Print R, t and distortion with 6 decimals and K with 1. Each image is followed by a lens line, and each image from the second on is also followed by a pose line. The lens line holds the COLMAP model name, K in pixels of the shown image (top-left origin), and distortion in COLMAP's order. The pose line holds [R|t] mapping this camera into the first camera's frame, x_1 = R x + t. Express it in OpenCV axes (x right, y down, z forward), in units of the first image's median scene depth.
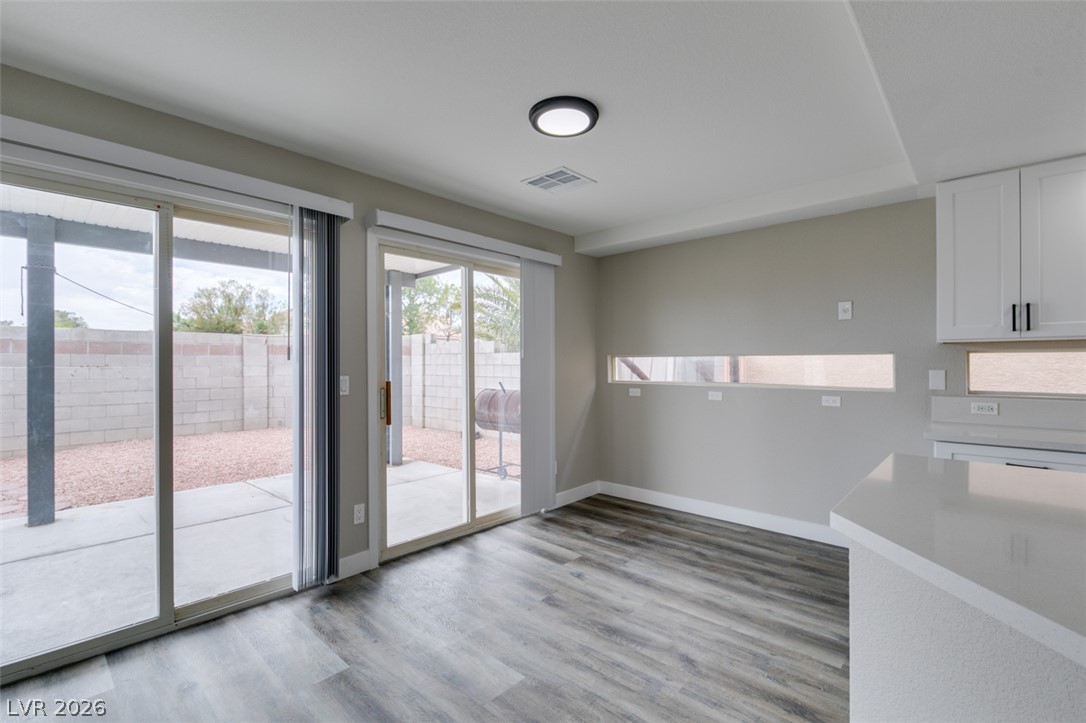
lens RADIAL K [[487.4, 0, 540.8], [0, 487.4, 361.9], [0, 0, 1]] dist [0.003272, -0.001547]
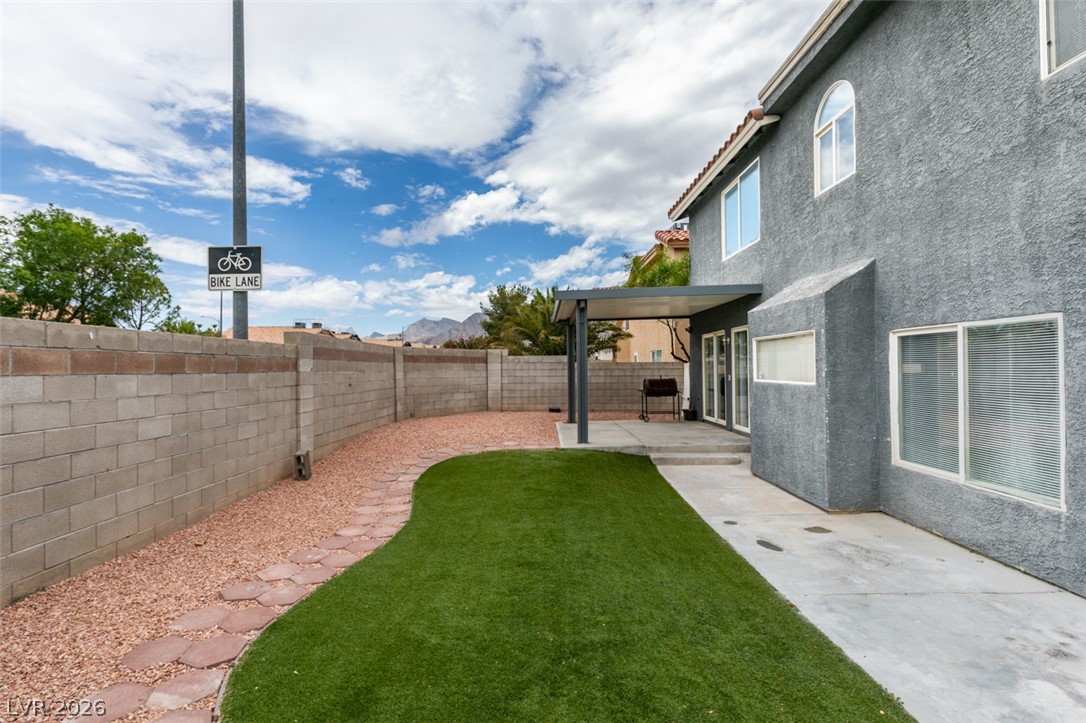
lens RADIAL K [[488.5, 0, 541.6], [0, 488.5, 365.2], [0, 0, 1]] dist [0.002856, 0.000980]
pose [[0.736002, -0.000016, 0.676980, -1.398575], [0.007231, 0.999943, -0.007837, 0.006833], [-0.676941, 0.010664, 0.735960, -0.230482]]
